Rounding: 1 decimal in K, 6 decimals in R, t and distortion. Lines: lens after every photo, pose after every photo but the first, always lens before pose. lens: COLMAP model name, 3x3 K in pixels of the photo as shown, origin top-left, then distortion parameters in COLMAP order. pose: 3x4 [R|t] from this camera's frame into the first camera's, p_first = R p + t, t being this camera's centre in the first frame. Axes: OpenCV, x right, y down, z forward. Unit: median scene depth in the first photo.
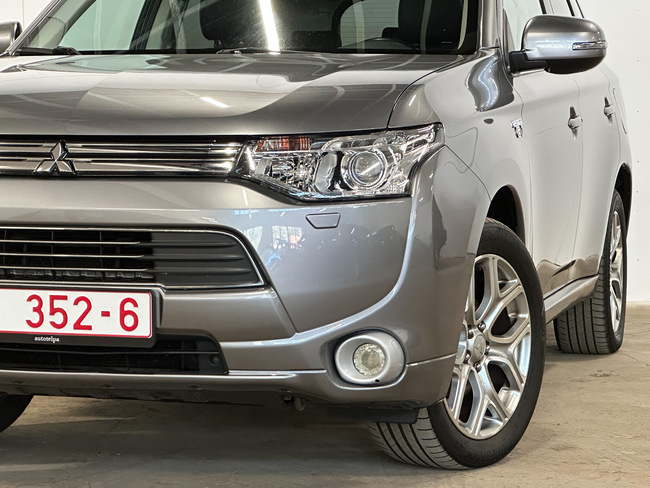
lens RADIAL K [[2223.6, 0, 325.4], [0, 2223.6, 244.1], [0, 0, 1]] dist [0.363956, 0.000000]
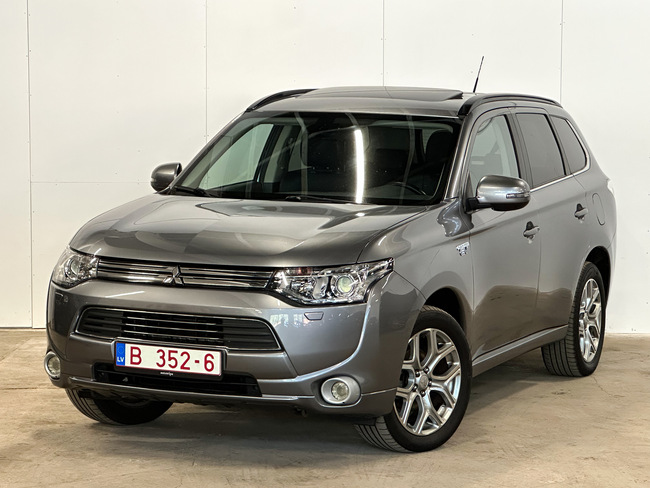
lens RADIAL K [[2223.6, 0, 324.6], [0, 2223.6, 244.7], [0, 0, 1]] dist [0.363956, 0.000000]
pose [[0.993162, 0.031779, -0.112334, 0.207205], [-0.029983, 0.999395, 0.017641, -0.099438], [0.112826, -0.014152, 0.993514, -0.811038]]
